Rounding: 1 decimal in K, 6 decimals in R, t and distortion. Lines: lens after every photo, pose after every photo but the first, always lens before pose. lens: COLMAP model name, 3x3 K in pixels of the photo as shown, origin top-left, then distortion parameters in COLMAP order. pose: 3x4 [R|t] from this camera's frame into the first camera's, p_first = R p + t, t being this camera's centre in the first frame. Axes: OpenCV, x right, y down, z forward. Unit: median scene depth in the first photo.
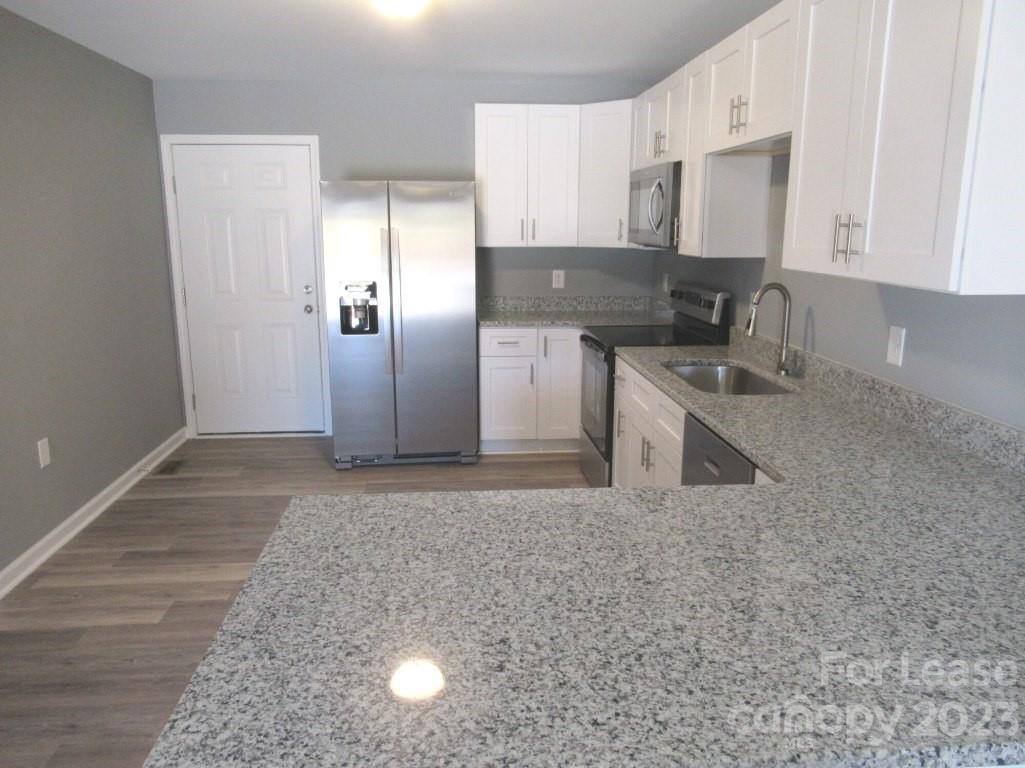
lens RADIAL K [[766.8, 0, 507.3], [0, 766.8, 384.6], [0, 0, 1]] dist [-0.006445, -0.004178]
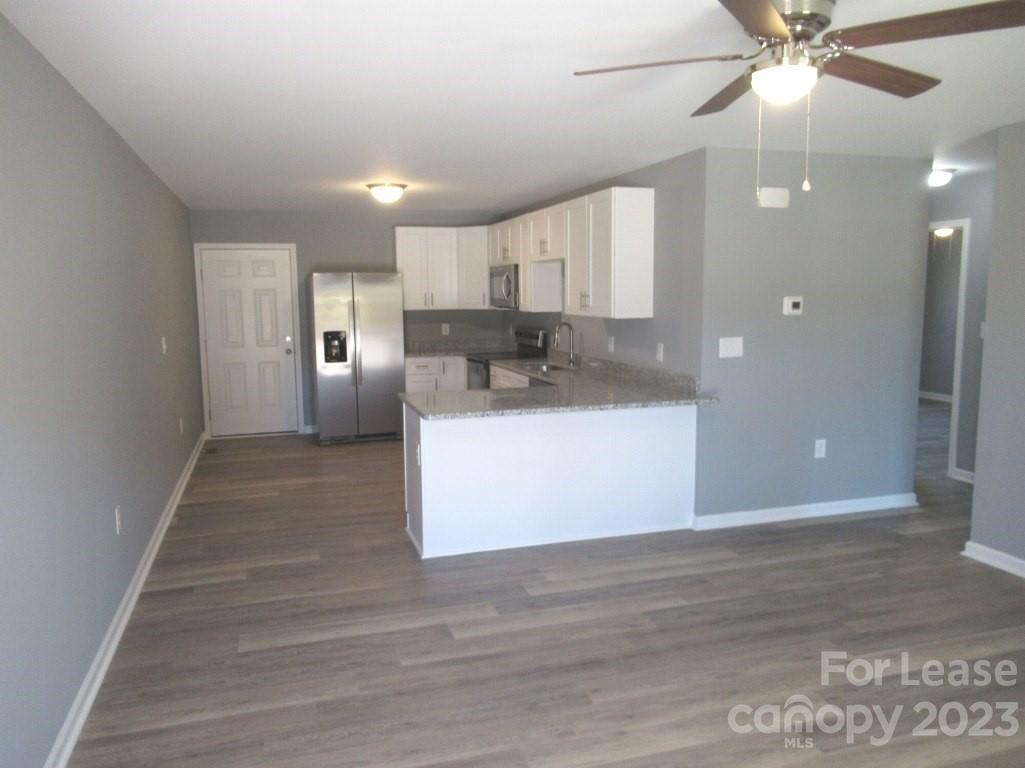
lens RADIAL K [[766.8, 0, 510.9], [0, 766.8, 382.1], [0, 0, 1]] dist [-0.006445, -0.004178]
pose [[0.974812, -0.036759, 0.219980, -0.197318], [0.056633, 0.994793, -0.084732, 0.146961], [-0.215720, 0.095055, 0.971818, -0.737799]]
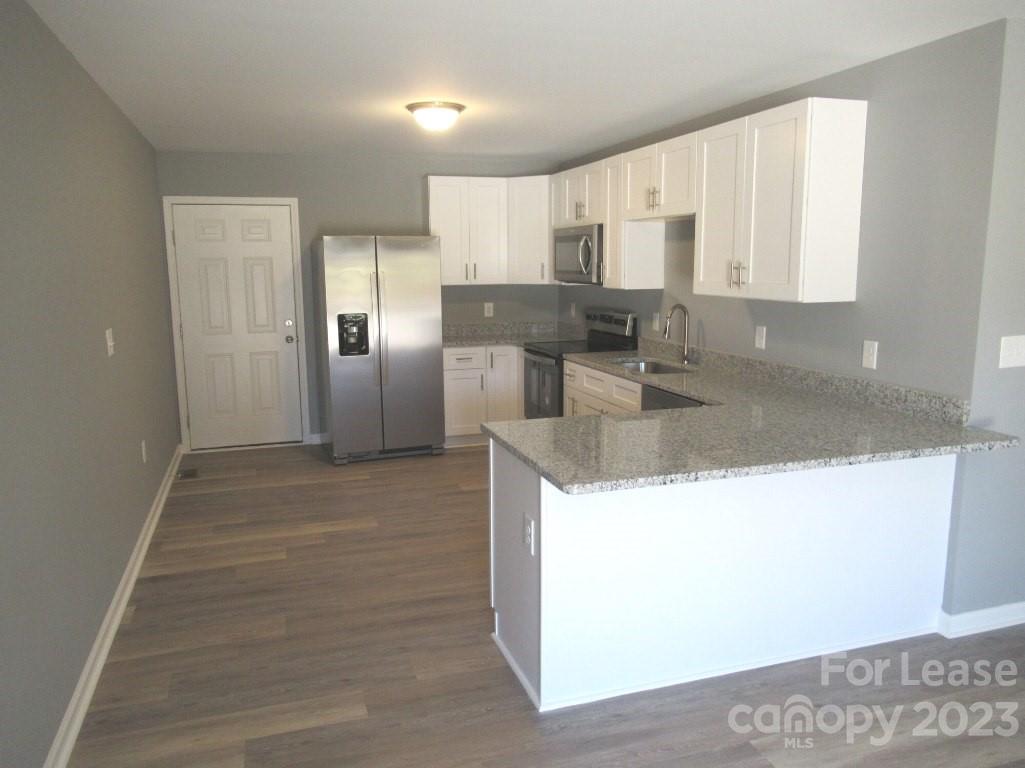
lens RADIAL K [[766.8, 0, 510.4], [0, 766.8, 385.4], [0, 0, 1]] dist [-0.006445, -0.004178]
pose [[0.971654, -0.045378, 0.232013, -0.247438], [0.056829, 0.997462, -0.042907, 0.055547], [-0.229477, 0.054876, 0.971766, -0.299364]]
